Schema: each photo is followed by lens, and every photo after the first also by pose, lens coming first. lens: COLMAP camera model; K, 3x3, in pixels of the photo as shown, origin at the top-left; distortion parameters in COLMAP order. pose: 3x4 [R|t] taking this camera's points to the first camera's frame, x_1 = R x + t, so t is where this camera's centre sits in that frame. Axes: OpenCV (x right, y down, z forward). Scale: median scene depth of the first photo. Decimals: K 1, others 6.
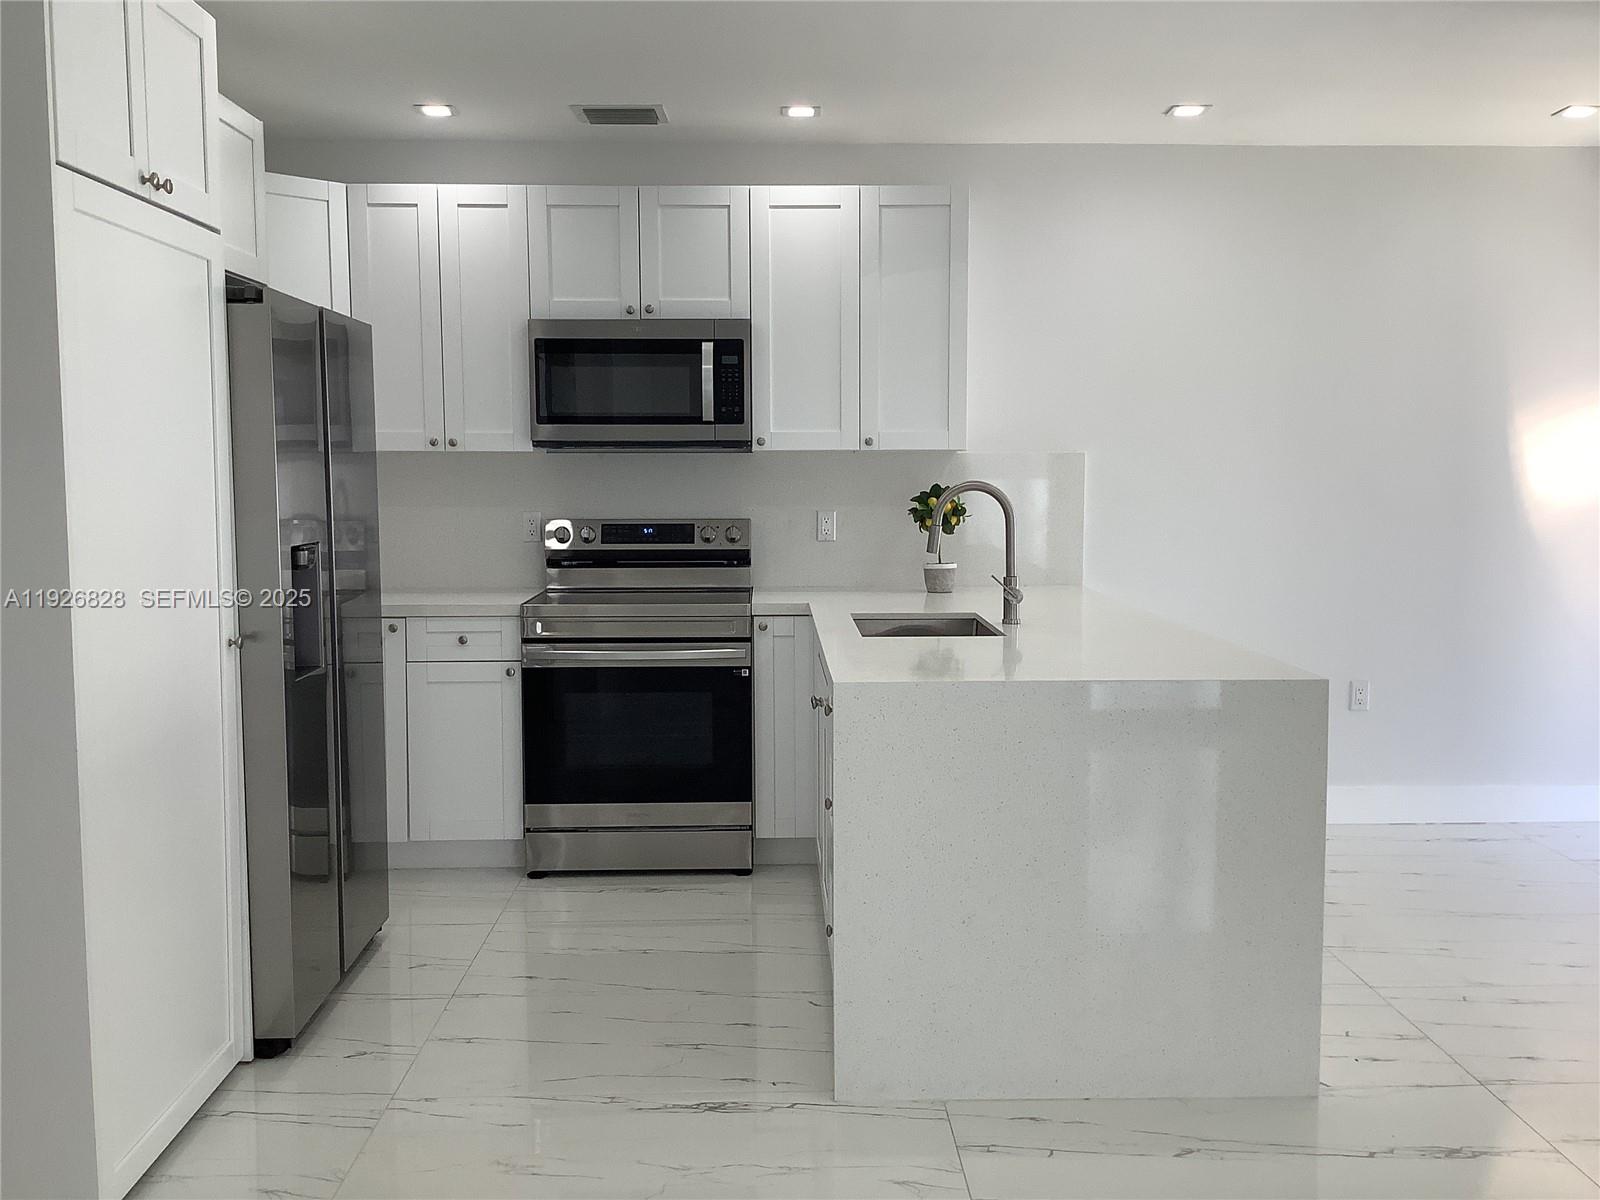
lens RADIAL K [[1458.6, 0, 799.1], [0, 1458.6, 589.0], [0, 0, 1]] dist [0.043294, 0.000000]
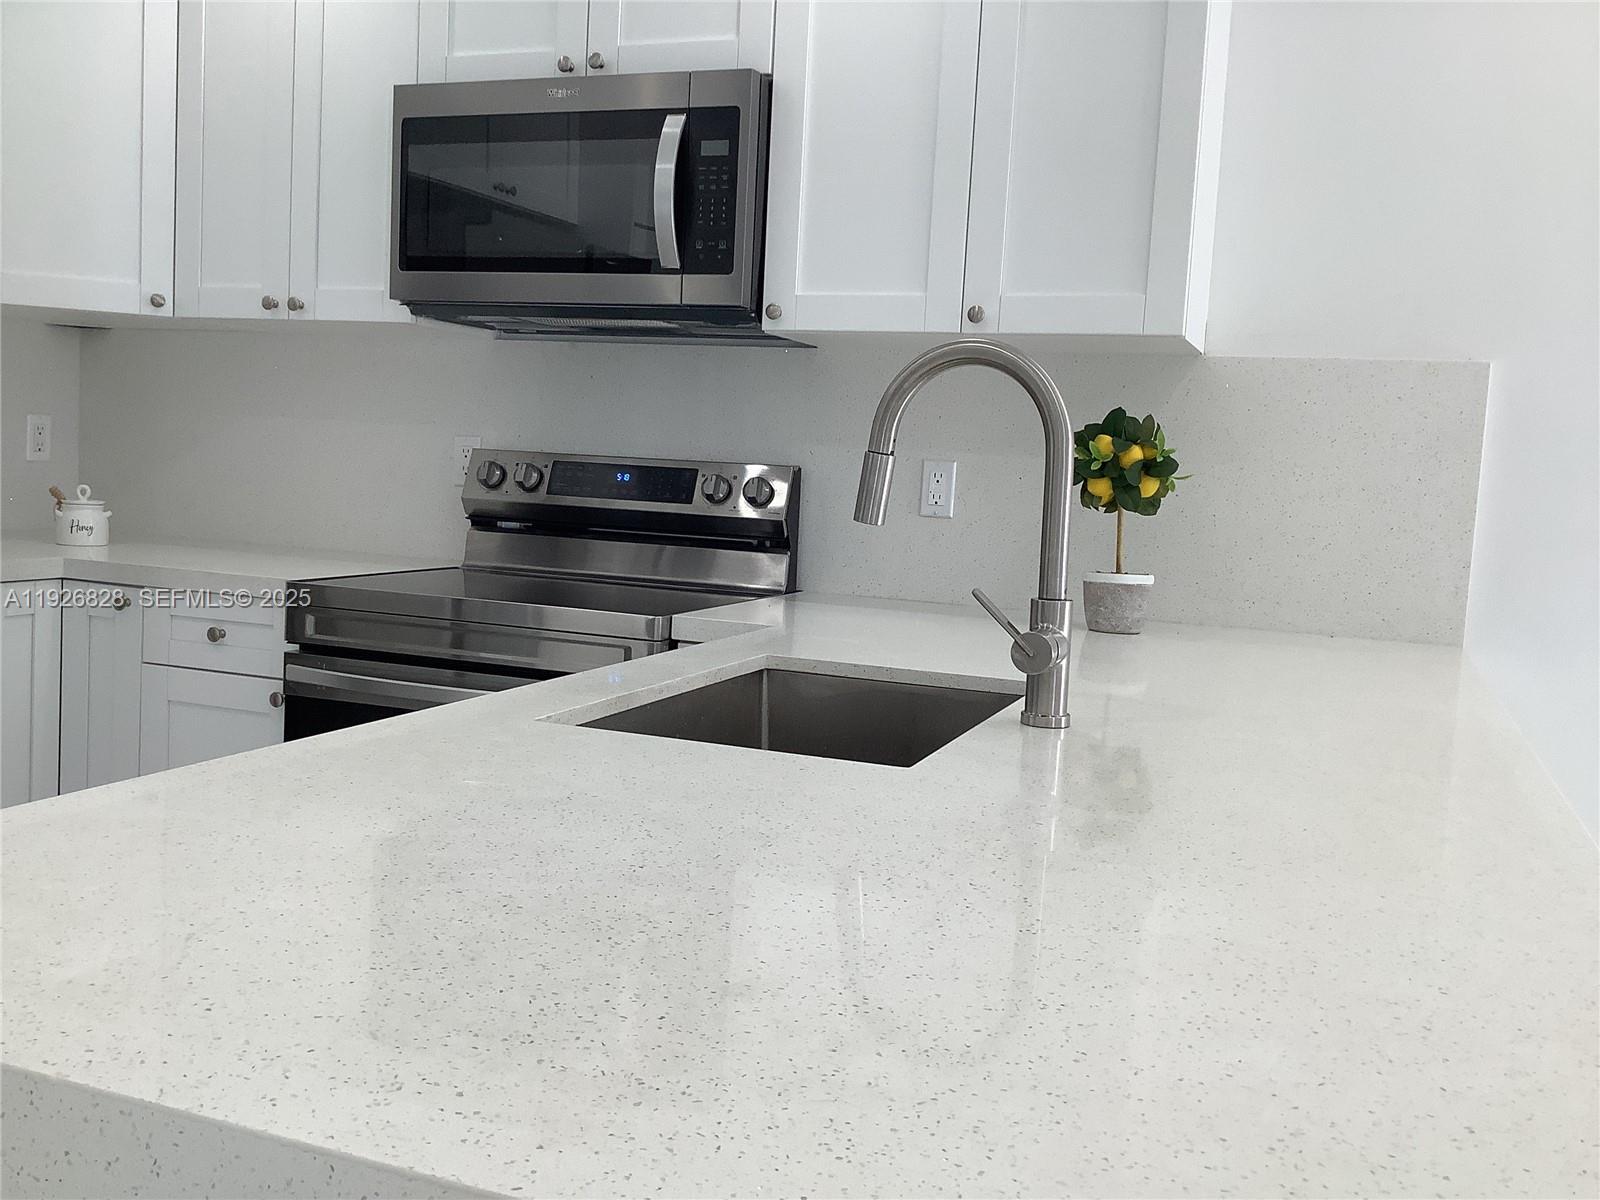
lens RADIAL K [[1458.6, 0, 807.8], [0, 1458.6, 590.2], [0, 0, 1]] dist [0.043294, 0.000000]
pose [[0.924153, 0.083305, -0.372829, 0.191011], [-0.085809, 0.996262, 0.009905, -0.007886], [0.372261, 0.022838, 0.927847, 0.528361]]
